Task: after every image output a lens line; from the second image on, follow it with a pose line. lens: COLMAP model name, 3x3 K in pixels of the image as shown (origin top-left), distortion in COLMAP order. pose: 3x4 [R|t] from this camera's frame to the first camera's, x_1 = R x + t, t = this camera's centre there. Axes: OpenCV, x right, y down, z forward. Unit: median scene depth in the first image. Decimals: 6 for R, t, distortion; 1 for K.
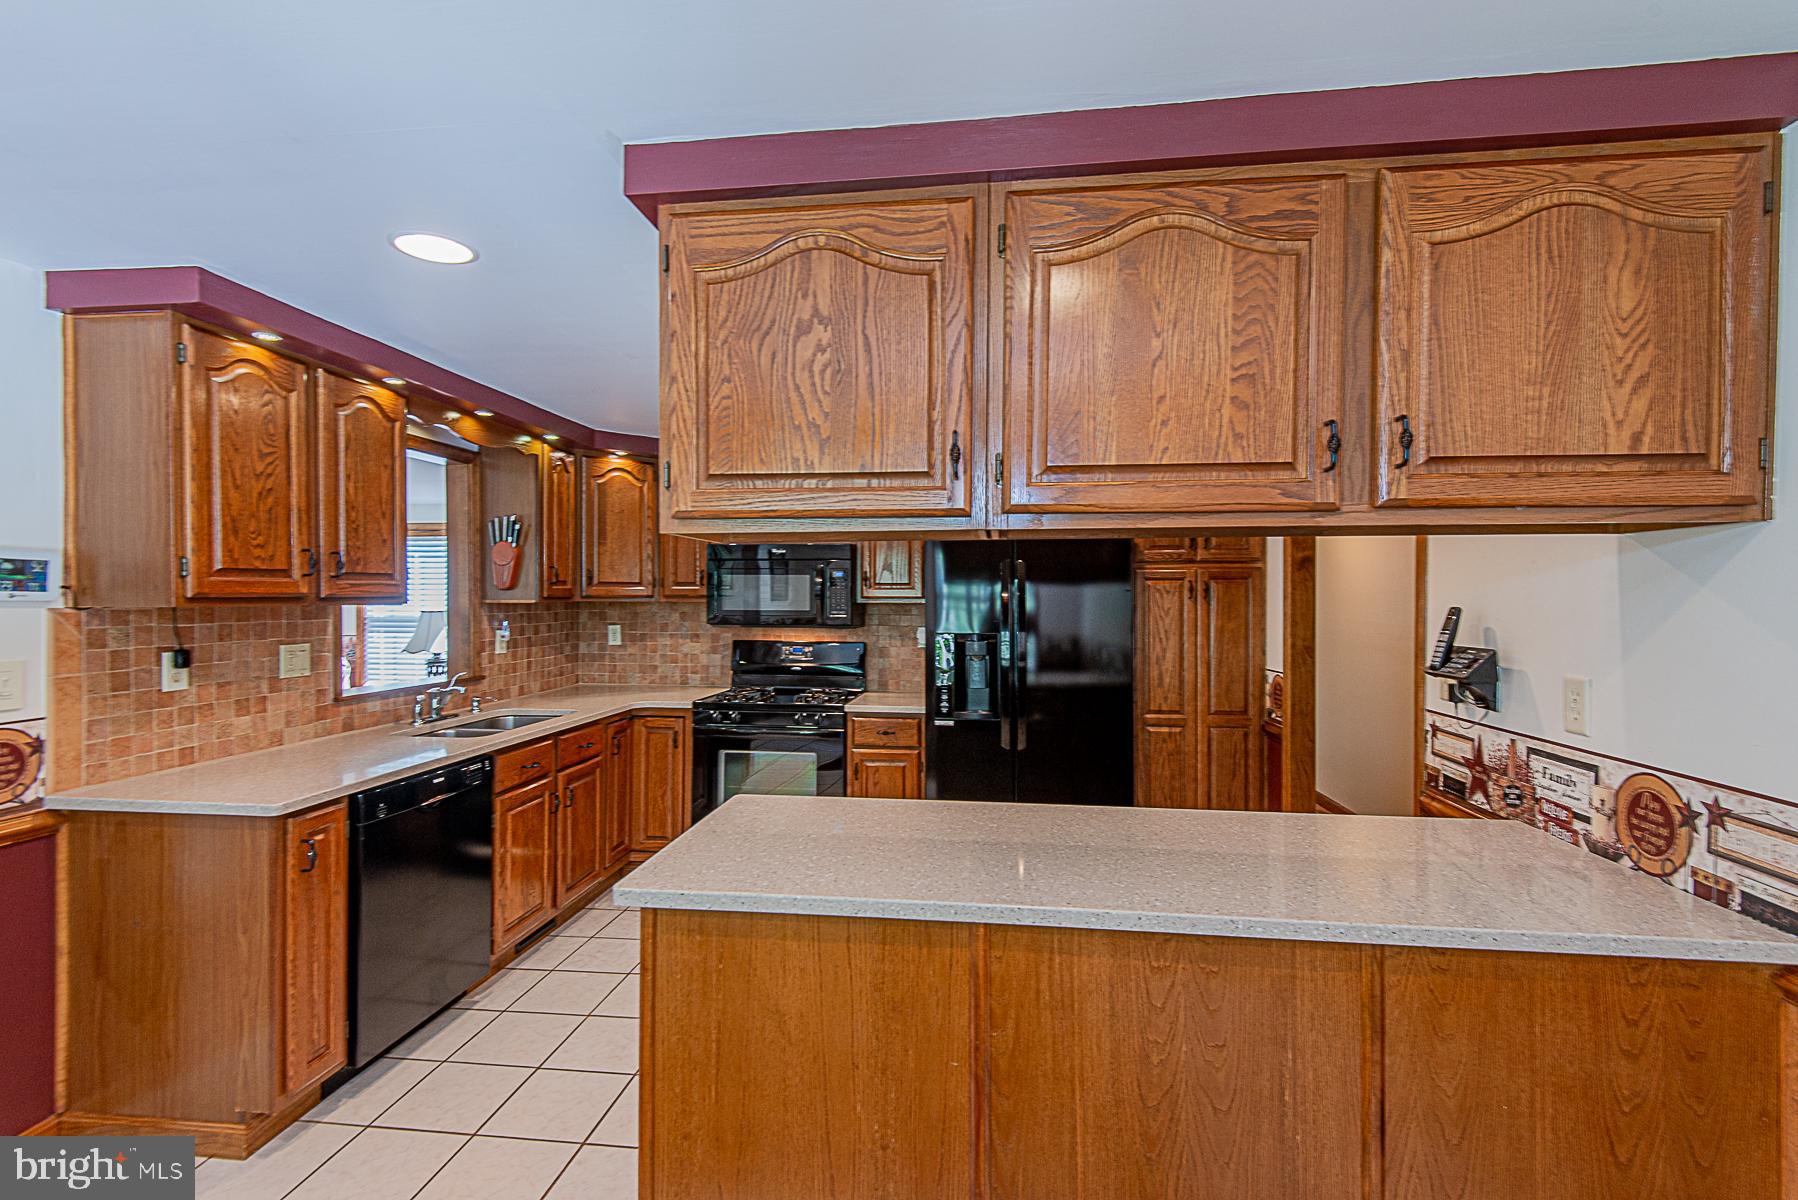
lens RADIAL K [[801.8, 0, 890.4], [0, 801.8, 591.3], [0, 0, 1]] dist [0.034024, -0.022873]
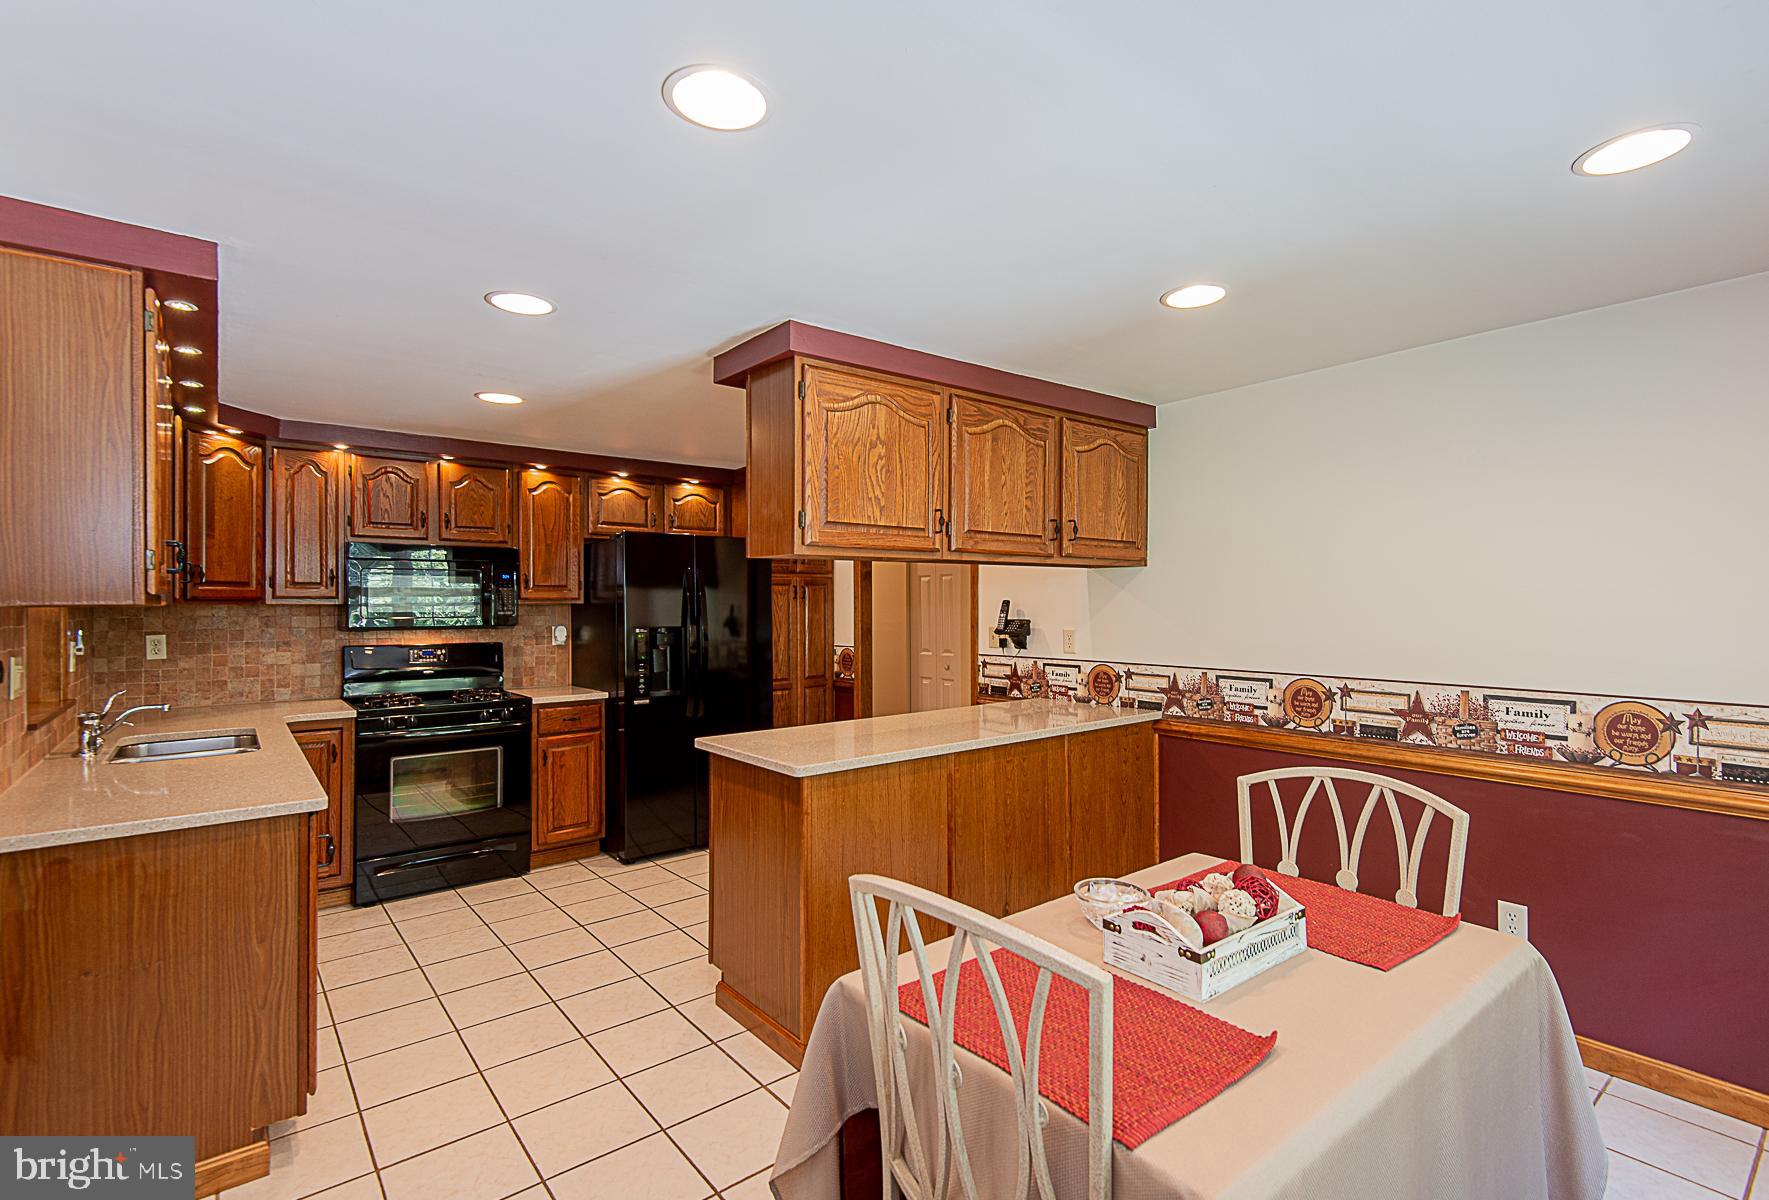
lens RADIAL K [[822.7, 0, 880.1], [0, 822.7, 591.4], [0, 0, 1]] dist [0.002561, -0.000207]
pose [[0.701982, 0.003601, 0.712186, -1.256346], [0.000702, 0.999983, -0.005747, 0.012329], [-0.712194, 0.004534, 0.701968, -0.276060]]
